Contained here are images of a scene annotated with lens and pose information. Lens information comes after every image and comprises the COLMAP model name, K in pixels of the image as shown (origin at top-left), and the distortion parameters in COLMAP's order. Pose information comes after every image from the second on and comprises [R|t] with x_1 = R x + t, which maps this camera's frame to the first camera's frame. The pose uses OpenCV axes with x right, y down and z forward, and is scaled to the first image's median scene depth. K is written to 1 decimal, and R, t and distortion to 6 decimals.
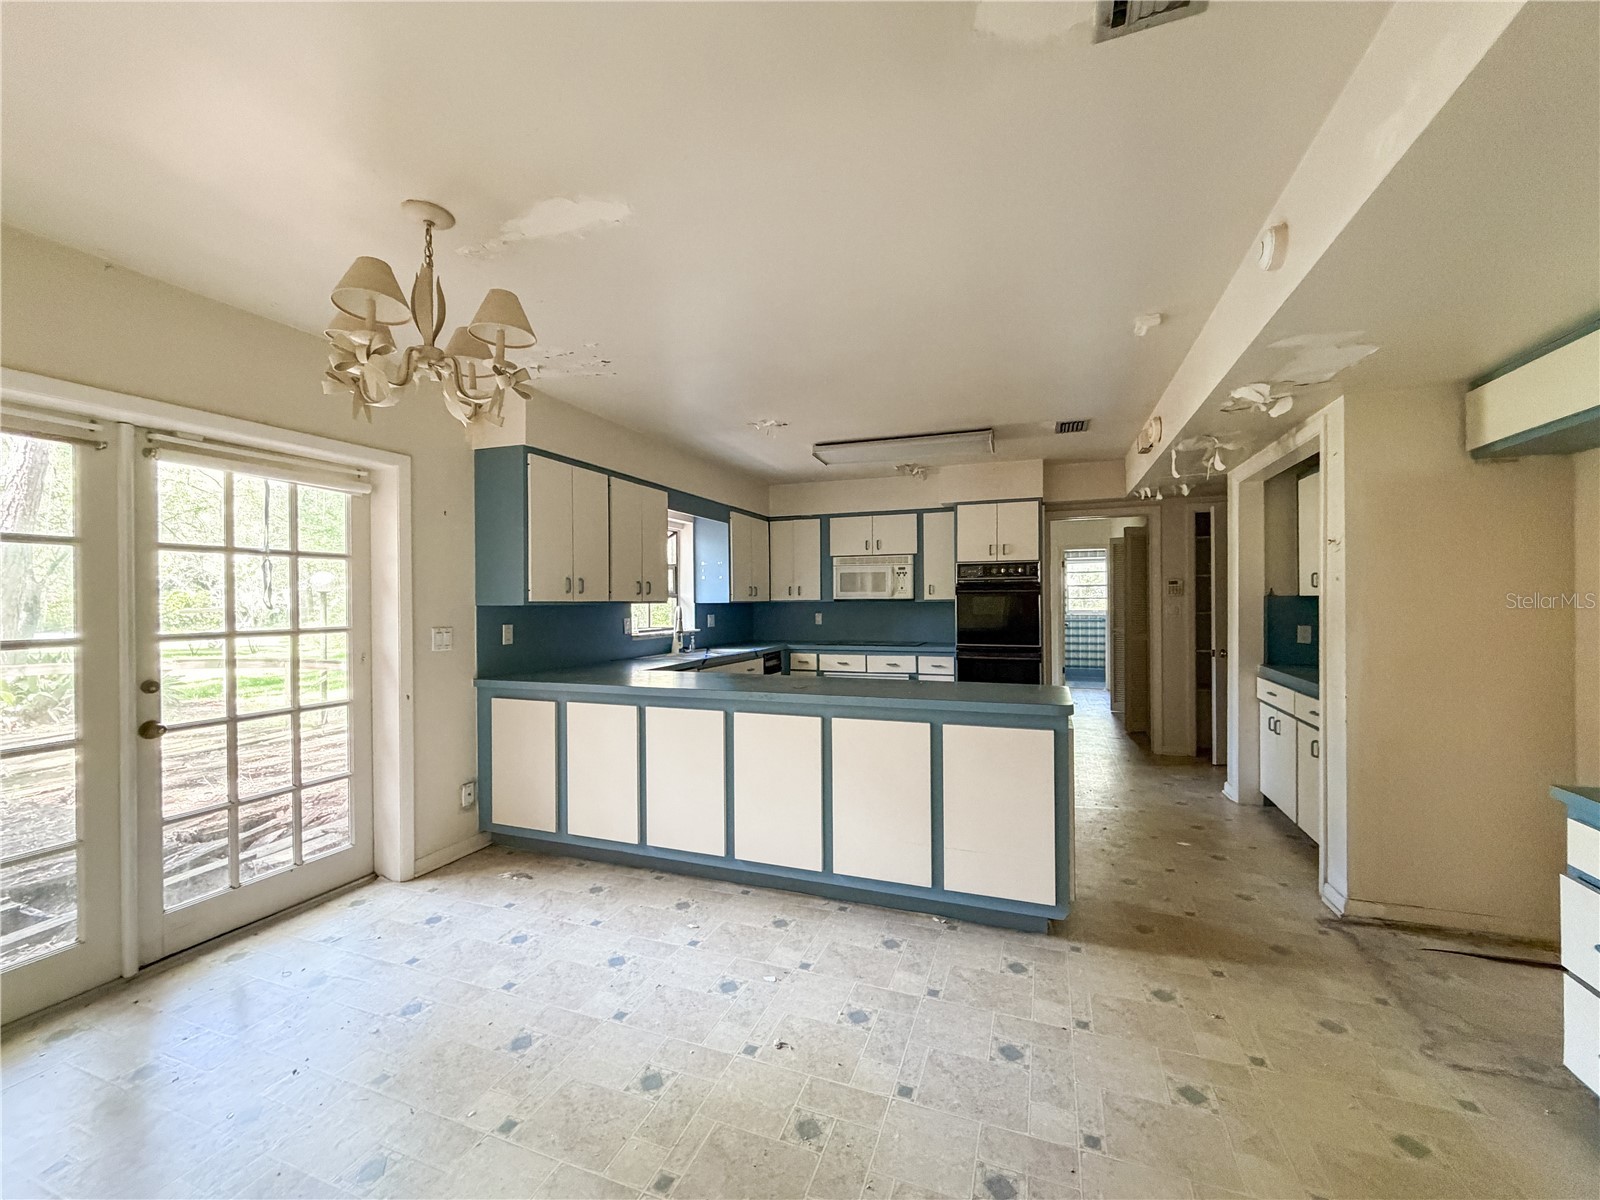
lens RADIAL K [[647.4, 0, 806.7], [0, 647.4, 599.3], [0, 0, 1]] dist [0.001619, -0.000276]
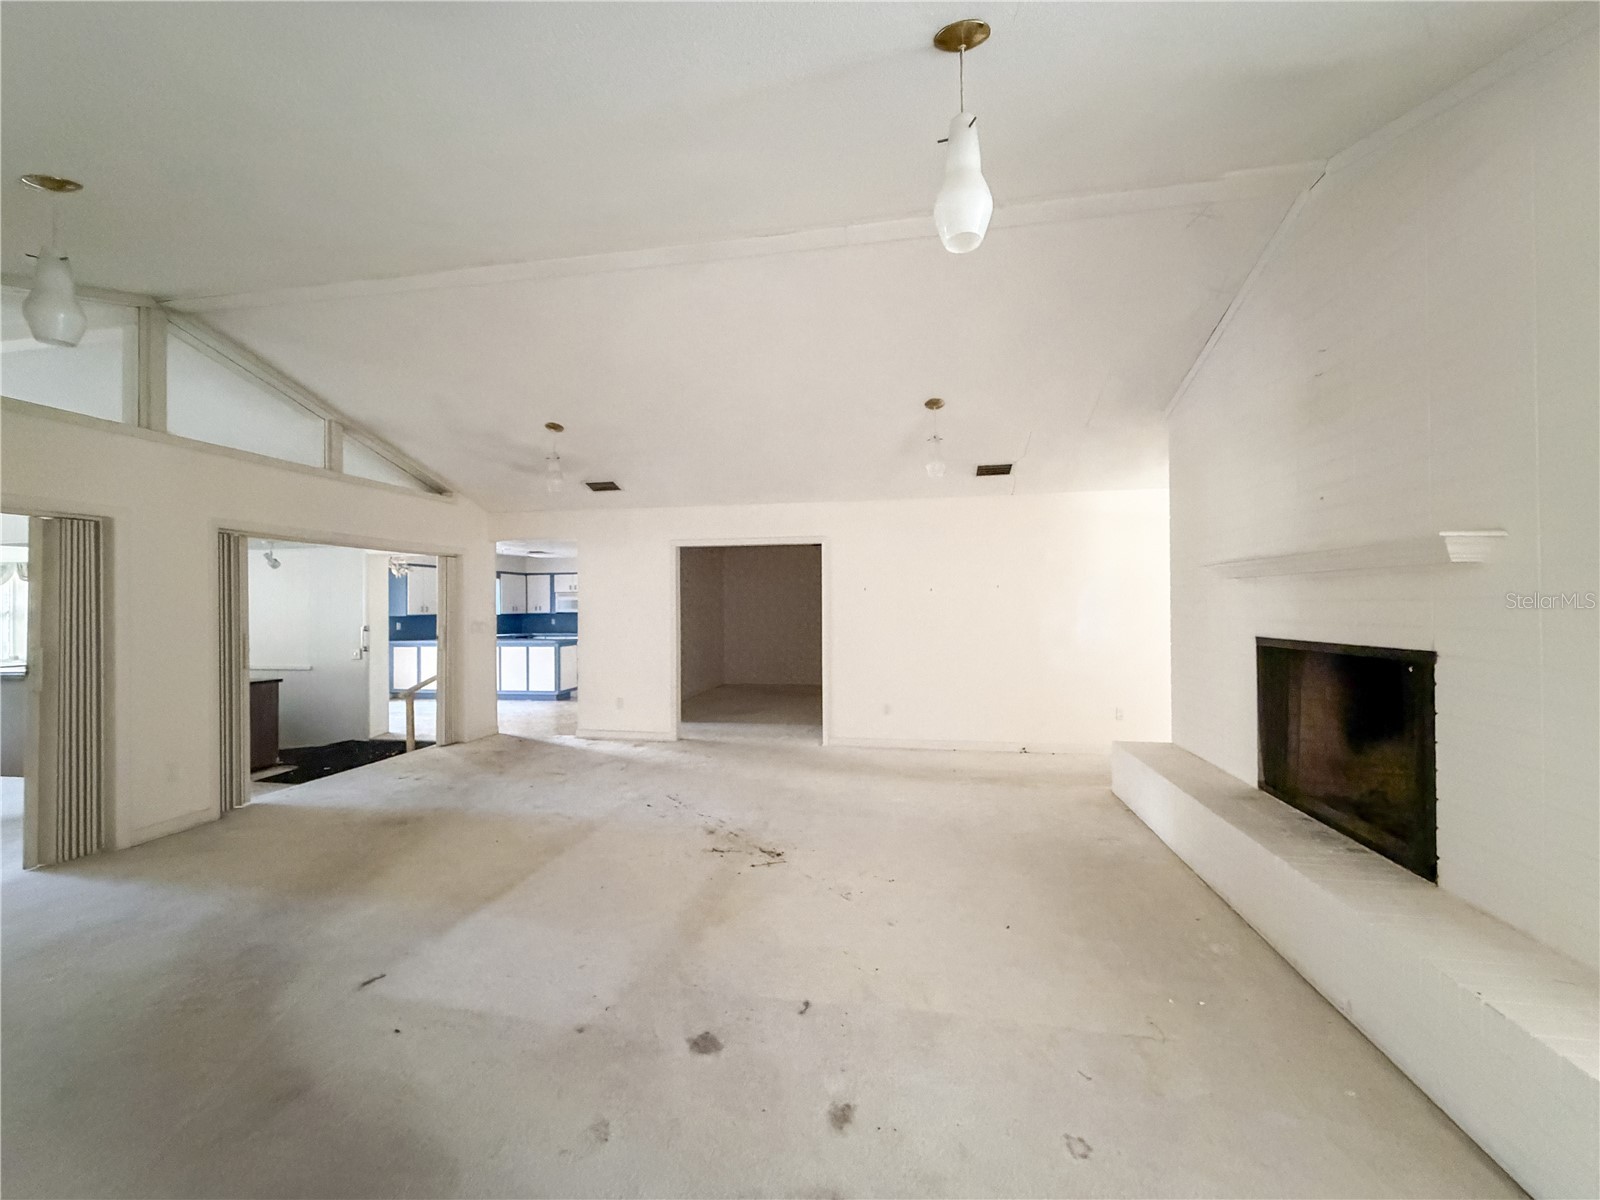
lens RADIAL K [[647.4, 0, 804.3], [0, 647.4, 601.5], [0, 0, 1]] dist [0.001619, -0.000276]
pose [[0.984101, 0.000213, 0.177612, 0.846582], [0.001282, 0.999965, -0.008305, -0.030516], [-0.177607, 0.008400, 0.984066, -2.279188]]
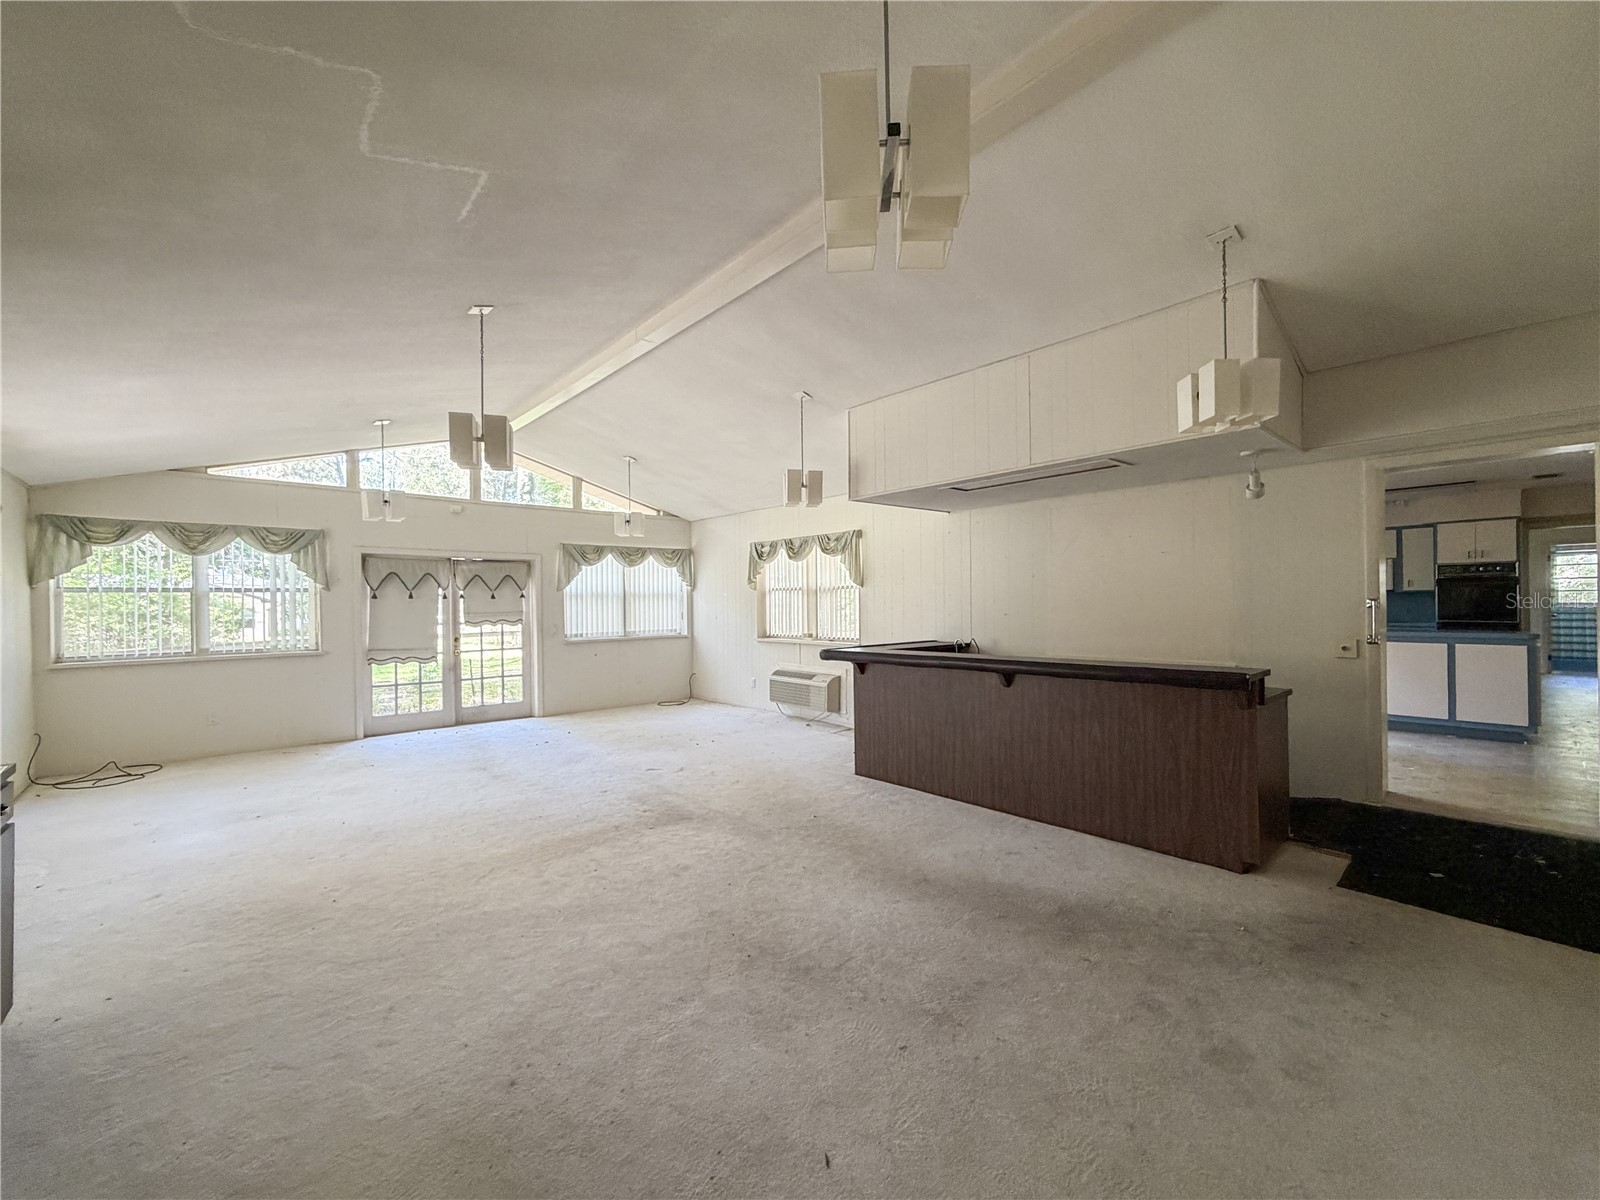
lens RADIAL K [[647.4, 0, 806.8], [0, 647.4, 600.2], [0, 0, 1]] dist [0.001619, -0.000276]
pose [[0.884074, -0.004463, -0.467325, -0.525614], [0.004457, 0.999989, -0.001119, 0.030295], [0.467325, -0.001093, 0.884085, -1.463368]]
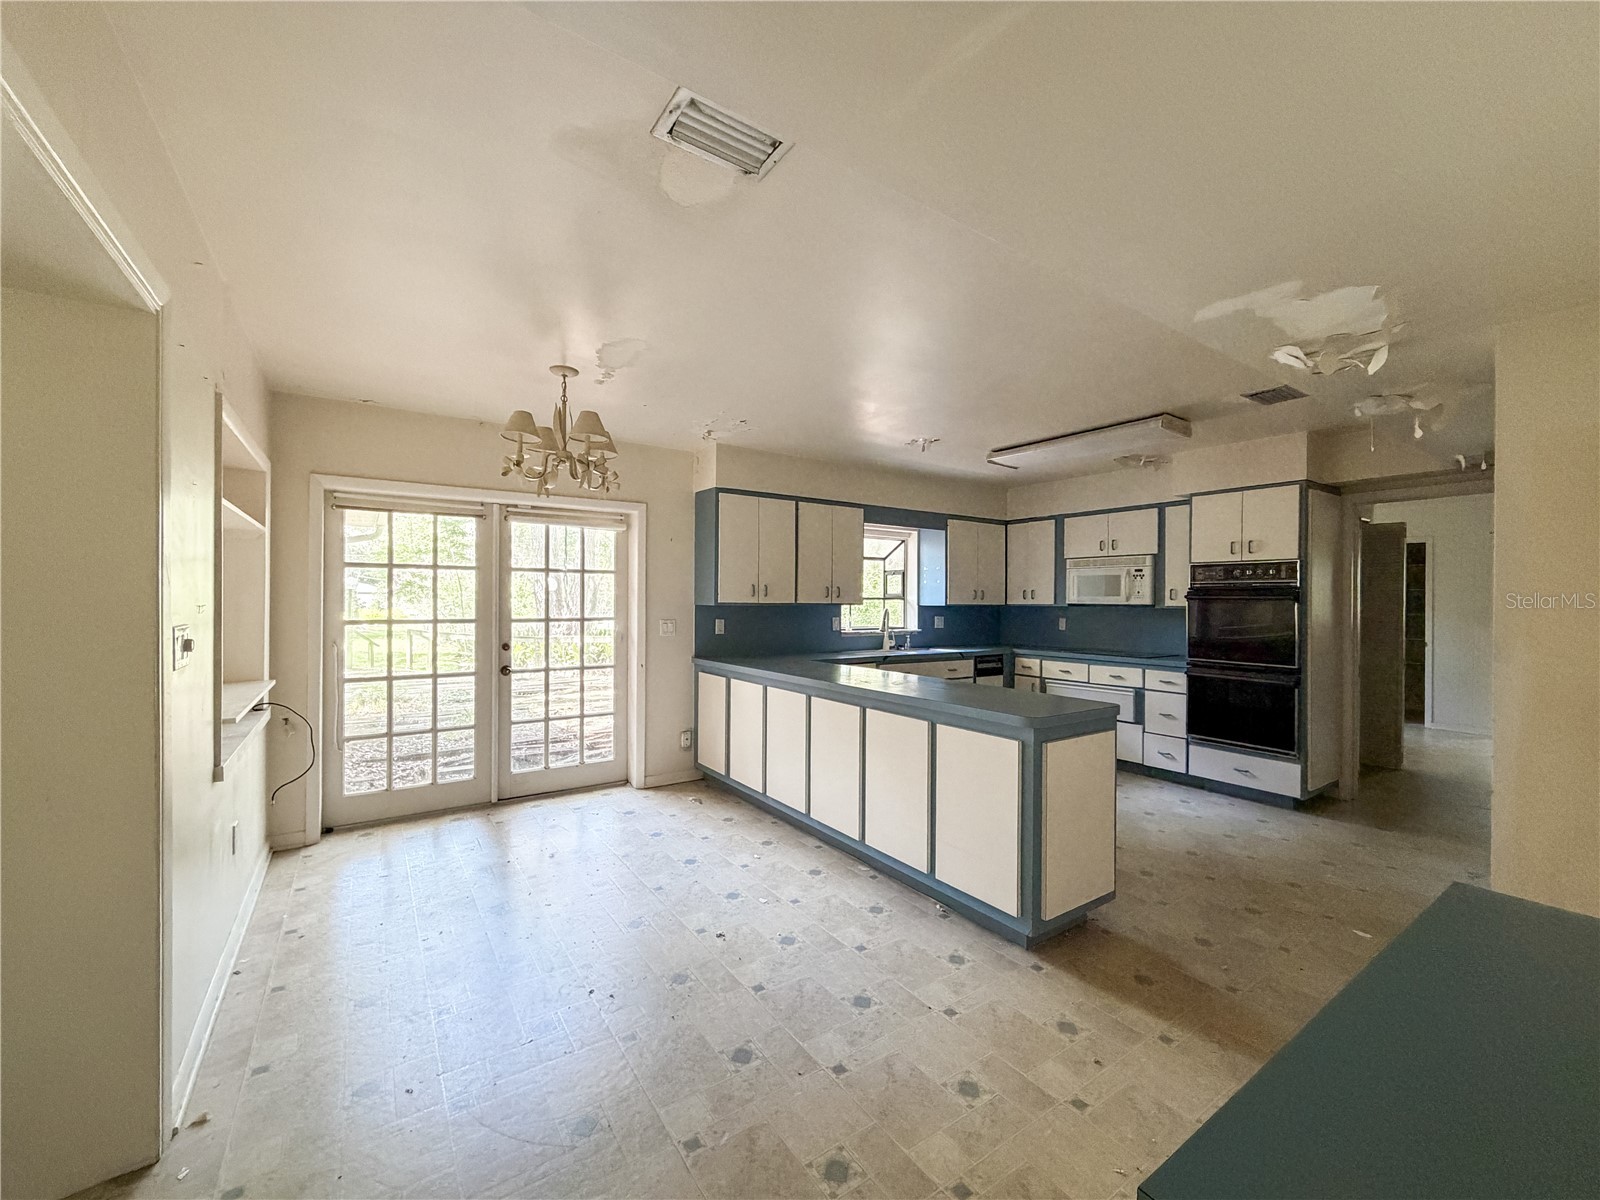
lens RADIAL K [[647.4, 0, 799.7], [0, 647.4, 599.2], [0, 0, 1]] dist [0.001619, -0.000276]
pose [[0.815953, 0.011535, -0.578004, 0.483717], [-0.011334, 0.999928, 0.003955, -0.010759], [0.578008, 0.003325, 0.816024, -0.004091]]
